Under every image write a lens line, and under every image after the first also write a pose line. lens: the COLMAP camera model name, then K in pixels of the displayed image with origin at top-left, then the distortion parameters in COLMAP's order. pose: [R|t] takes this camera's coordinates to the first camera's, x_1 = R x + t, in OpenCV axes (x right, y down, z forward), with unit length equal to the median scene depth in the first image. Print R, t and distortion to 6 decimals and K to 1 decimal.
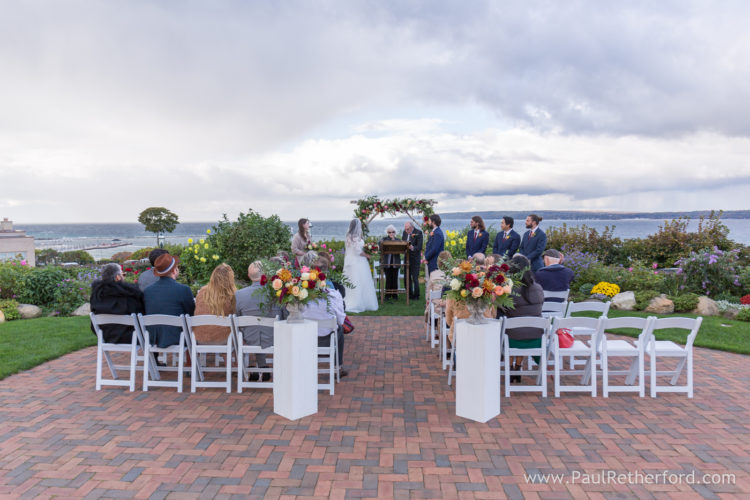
lens RADIAL K [[528.8, 0, 375.0], [0, 528.8, 250.0], [0, 0, 1]] dist [-0.002723, -0.000715]
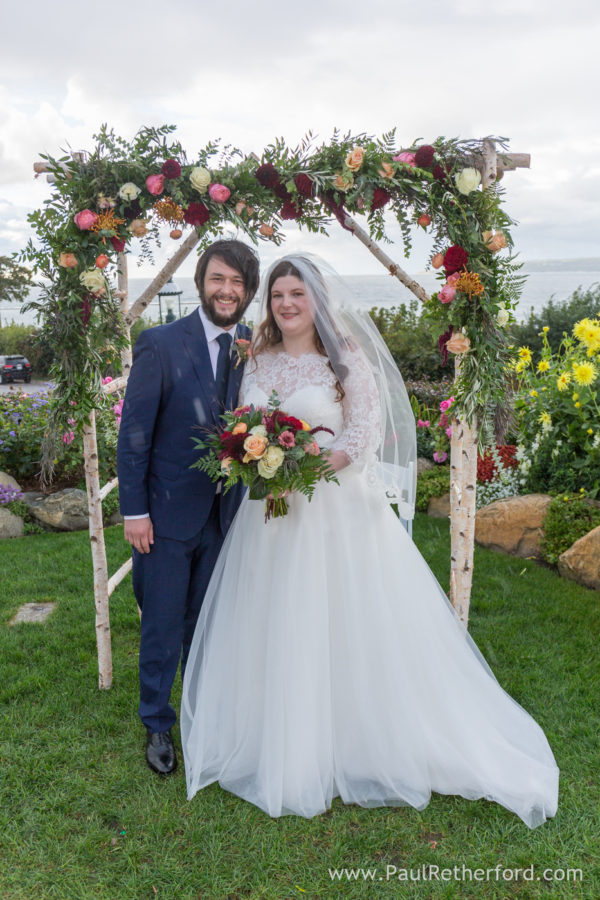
lens RADIAL K [[874.6, 0, 299.2], [0, 874.6, 483.2], [0, 0, 1]] dist [-0.049158, 0.005696]
pose [[0.995113, 0.016395, -0.097375, 0.075121], [0.001023, 0.984355, 0.176194, -0.038462], [0.098740, -0.175432, 0.979527, 0.710218]]
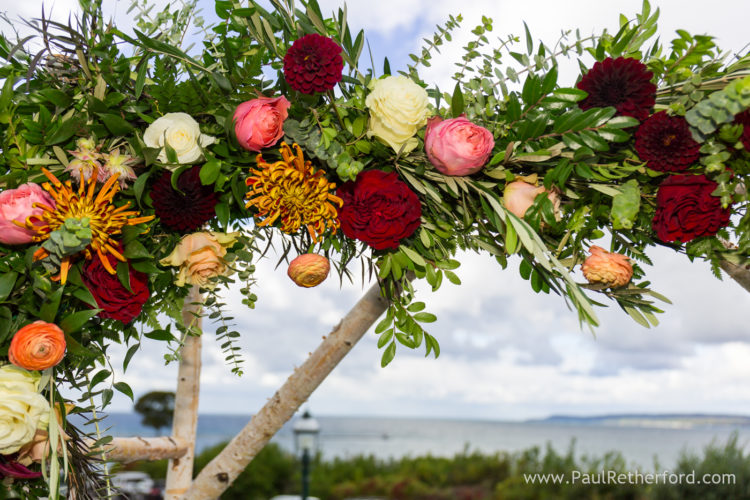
lens RADIAL K [[740.6, 0, 375.0], [0, 740.6, 250.0], [0, 0, 1]] dist [0.014055, 0.010940]
pose [[0.985828, -0.005320, -0.167677, 0.024765], [-0.041104, 0.961372, -0.272164, -0.050740], [0.162648, 0.275199, 0.947529, 0.929067]]
